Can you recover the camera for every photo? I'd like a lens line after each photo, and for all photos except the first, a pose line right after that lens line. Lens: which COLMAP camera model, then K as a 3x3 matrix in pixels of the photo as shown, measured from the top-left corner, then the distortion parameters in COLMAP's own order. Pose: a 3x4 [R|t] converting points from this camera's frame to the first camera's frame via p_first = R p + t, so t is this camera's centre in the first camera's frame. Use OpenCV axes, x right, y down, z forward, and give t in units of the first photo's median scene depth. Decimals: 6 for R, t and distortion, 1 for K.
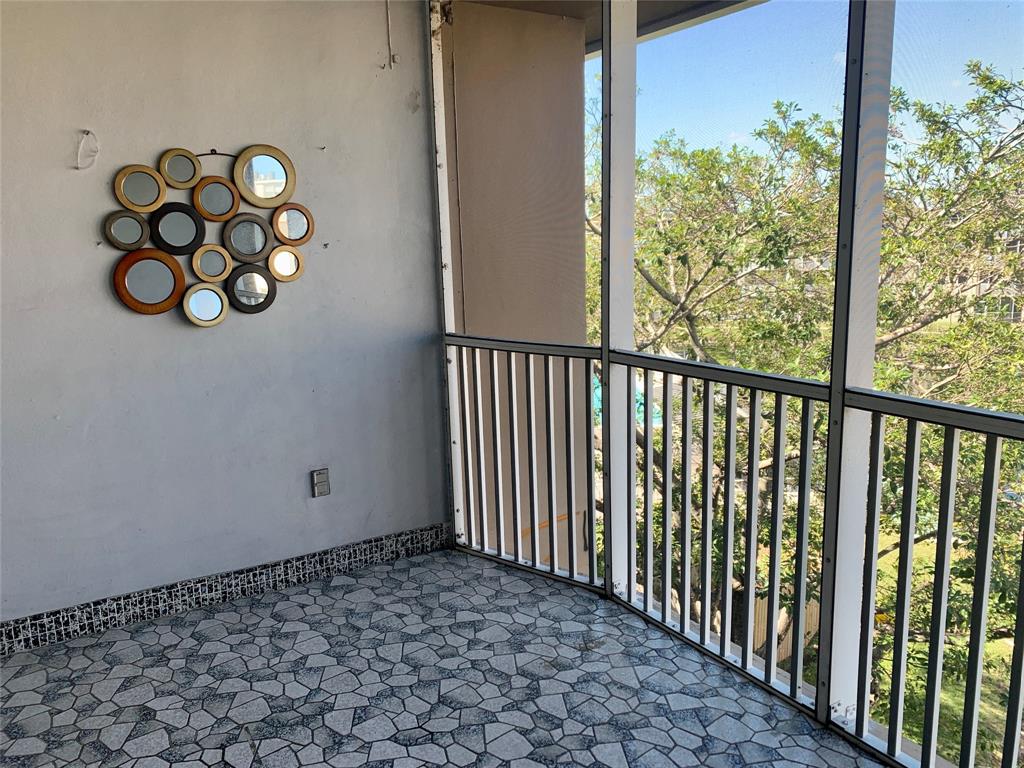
lens RADIAL K [[781.9, 0, 512.0], [0, 781.9, 384.0], [0, 0, 1]] dist [0.033876, -0.043823]
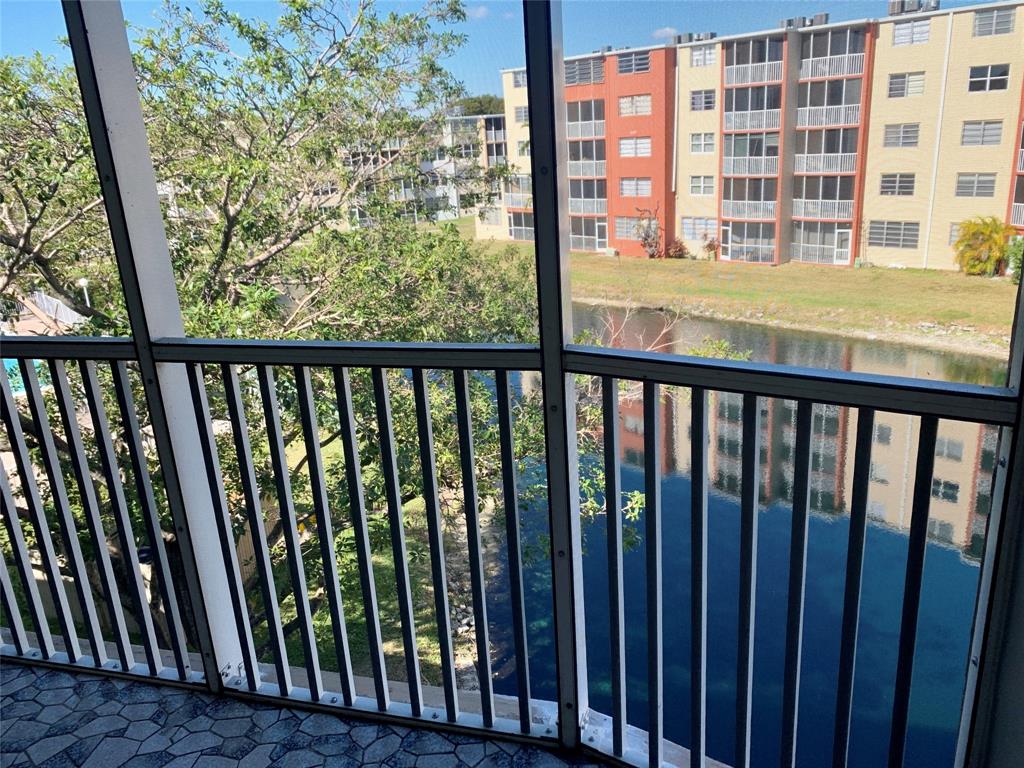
lens RADIAL K [[781.9, 0, 512.0], [0, 781.9, 384.0], [0, 0, 1]] dist [0.033876, -0.043823]
pose [[0.739568, -0.227838, 0.633347, 0.129099], [0.165783, 0.973638, 0.156666, -0.016526], [-0.652346, -0.010867, 0.757844, 0.053407]]
